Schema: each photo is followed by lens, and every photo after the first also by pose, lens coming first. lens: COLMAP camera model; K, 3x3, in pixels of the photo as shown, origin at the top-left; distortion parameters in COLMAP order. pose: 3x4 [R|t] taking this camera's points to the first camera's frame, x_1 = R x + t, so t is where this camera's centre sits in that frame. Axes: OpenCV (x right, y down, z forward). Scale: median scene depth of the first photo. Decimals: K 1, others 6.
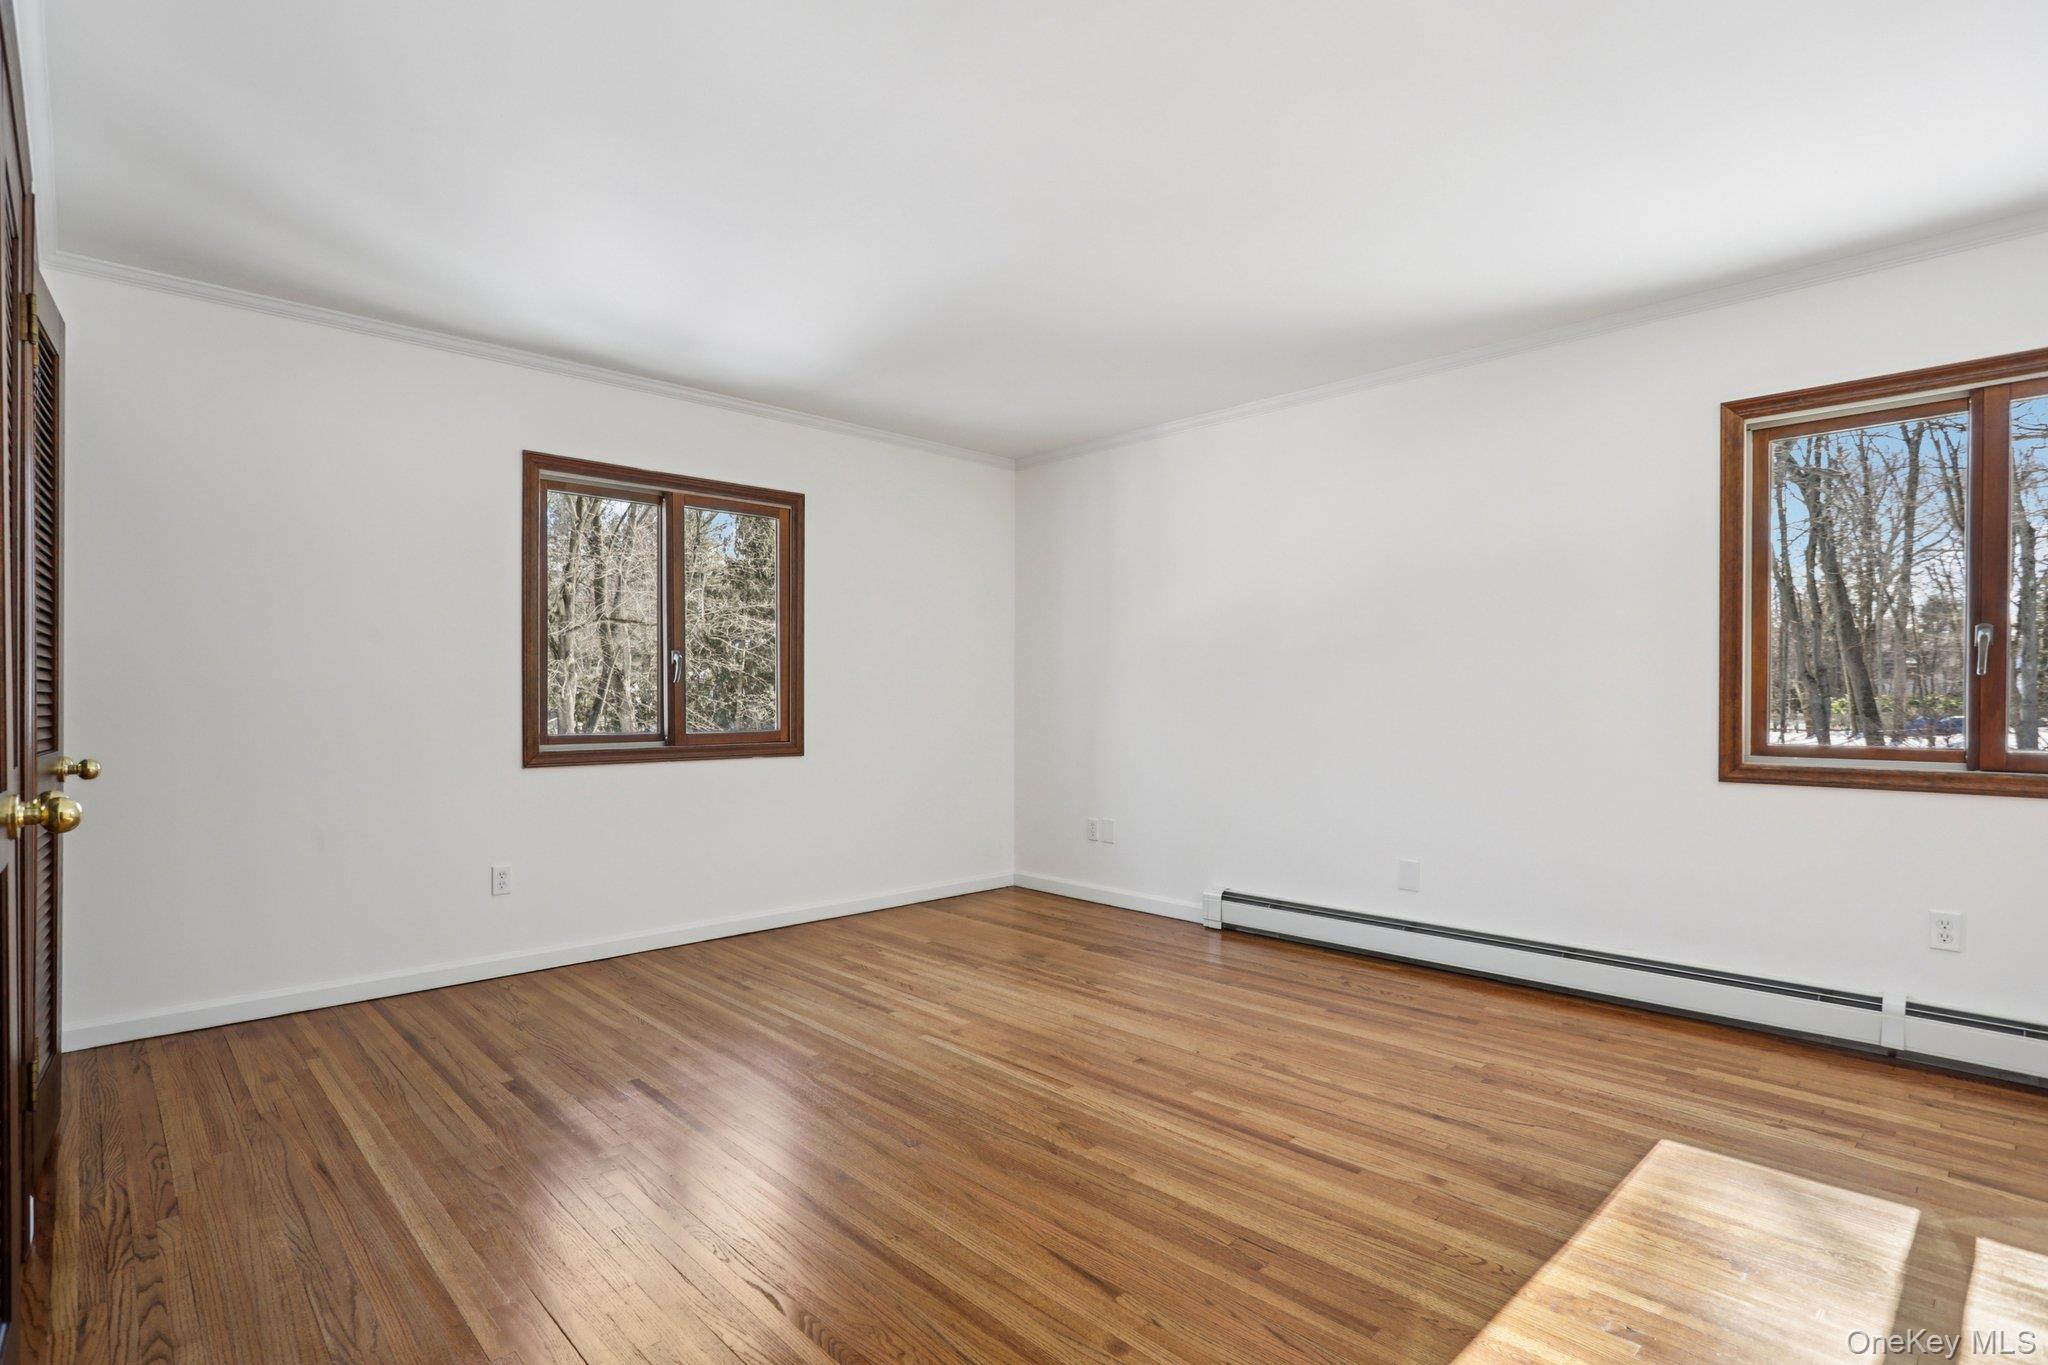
lens RADIAL K [[1000.2, 0, 1028.5], [0, 1000.2, 702.5], [0, 0, 1]] dist [-0.030756, 0.012375]
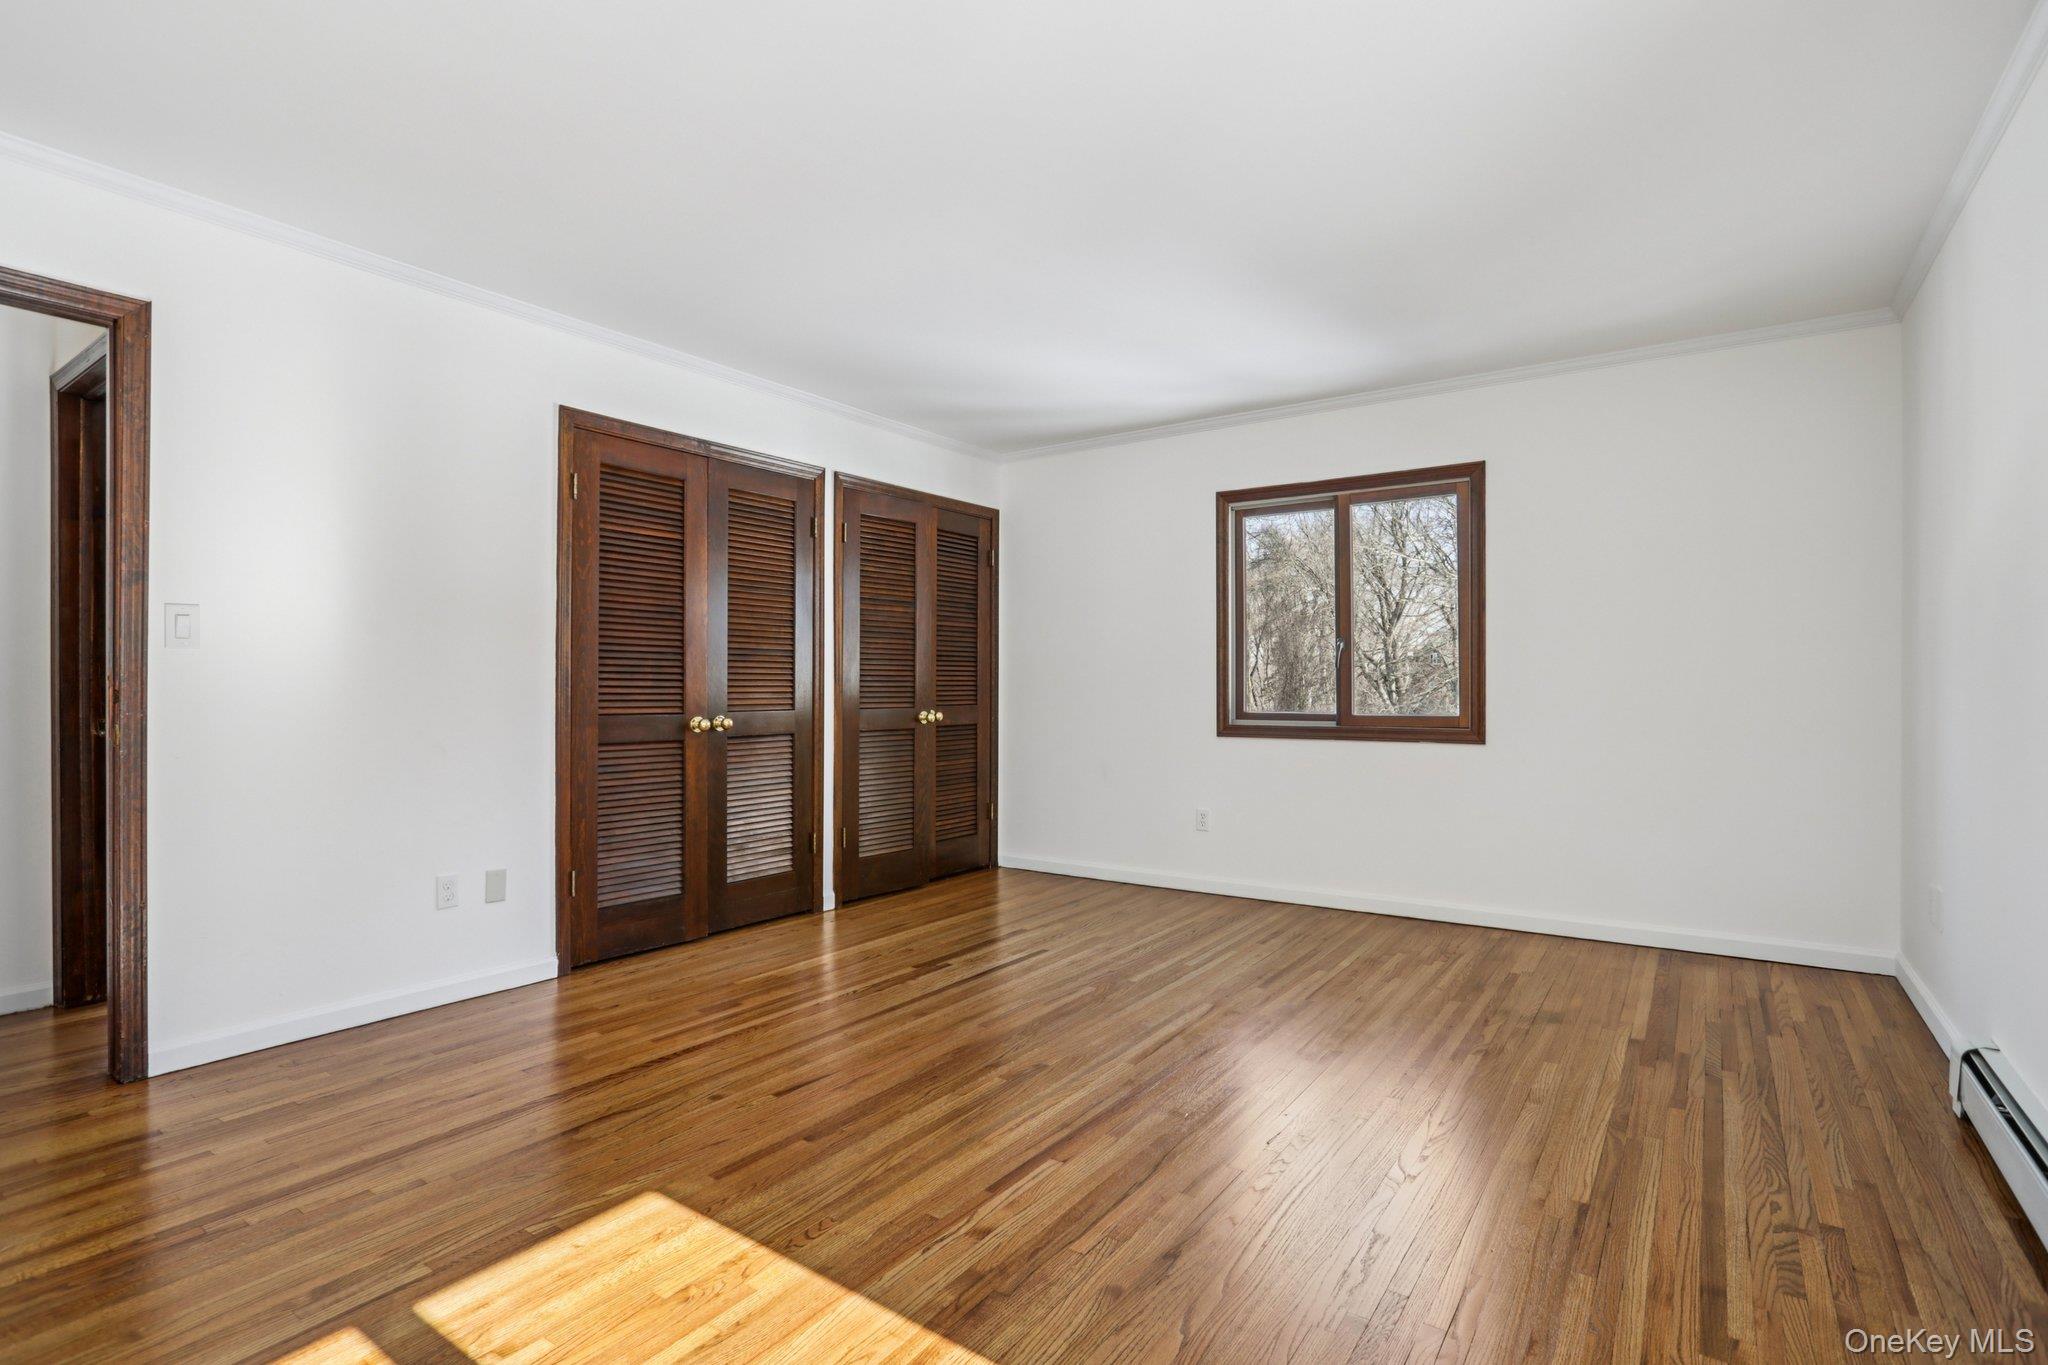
lens RADIAL K [[1000.2, 0, 1004.4], [0, 1000.2, 684.1], [0, 0, 1]] dist [-0.030756, 0.012375]
pose [[0.170015, -0.003622, -0.985435, 0.727562], [-0.000177, 0.999993, -0.003706, 0.000819], [0.985441, 0.000805, 0.170013, 0.493990]]
